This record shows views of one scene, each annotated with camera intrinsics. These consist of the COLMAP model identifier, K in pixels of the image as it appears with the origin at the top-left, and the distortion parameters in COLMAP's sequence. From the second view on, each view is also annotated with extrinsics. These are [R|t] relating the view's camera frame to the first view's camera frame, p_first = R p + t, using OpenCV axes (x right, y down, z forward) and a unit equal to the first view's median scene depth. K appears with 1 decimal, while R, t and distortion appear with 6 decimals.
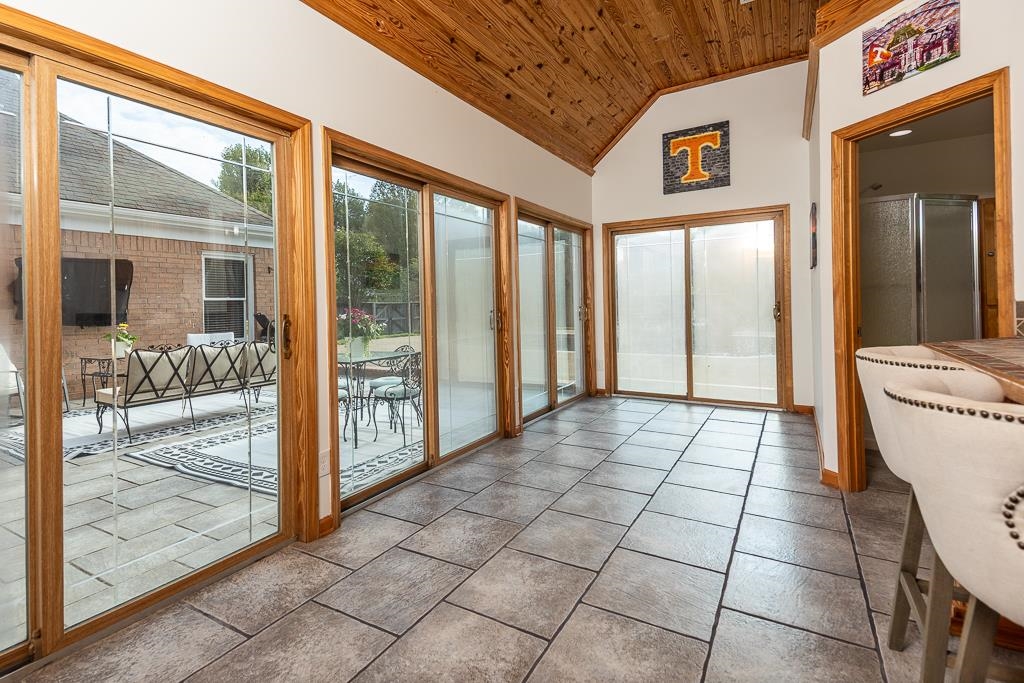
lens RADIAL K [[492.4, 0, 493.9], [0, 492.4, 302.5], [0, 0, 1]] dist [0.031330, -0.006837]
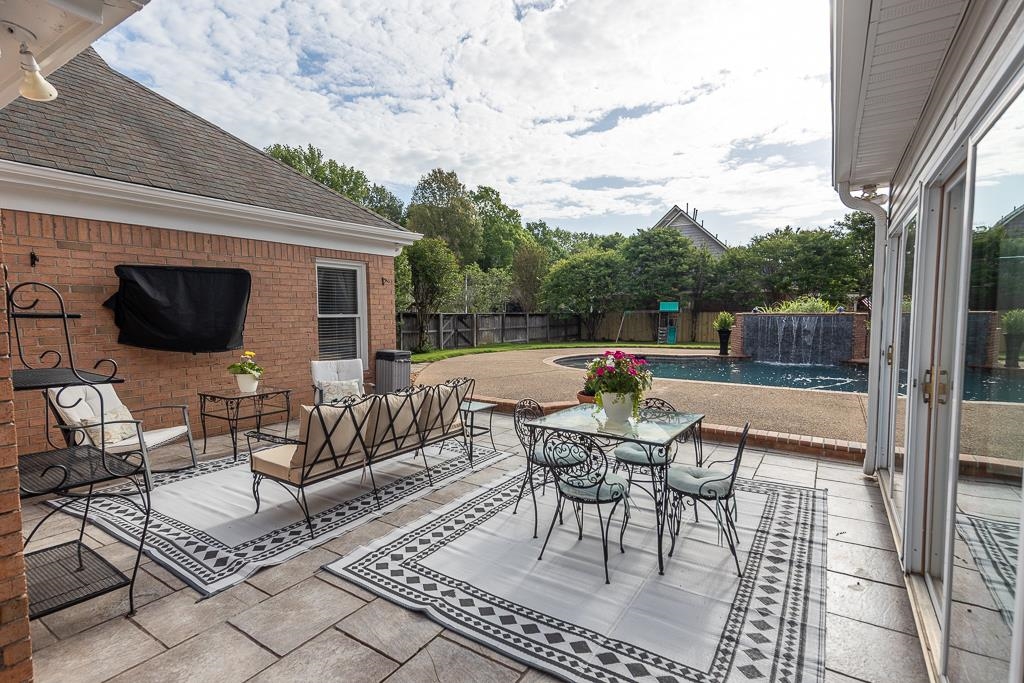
lens RADIAL K [[492.4, 0, 508.2], [0, 492.4, 346.0], [0, 0, 1]] dist [0.031330, -0.006837]
pose [[0.999108, 0.018893, -0.037760, -0.278637], [-0.016094, 0.997194, 0.073104, -0.027483], [0.039035, -0.072431, 0.996609, 0.216510]]
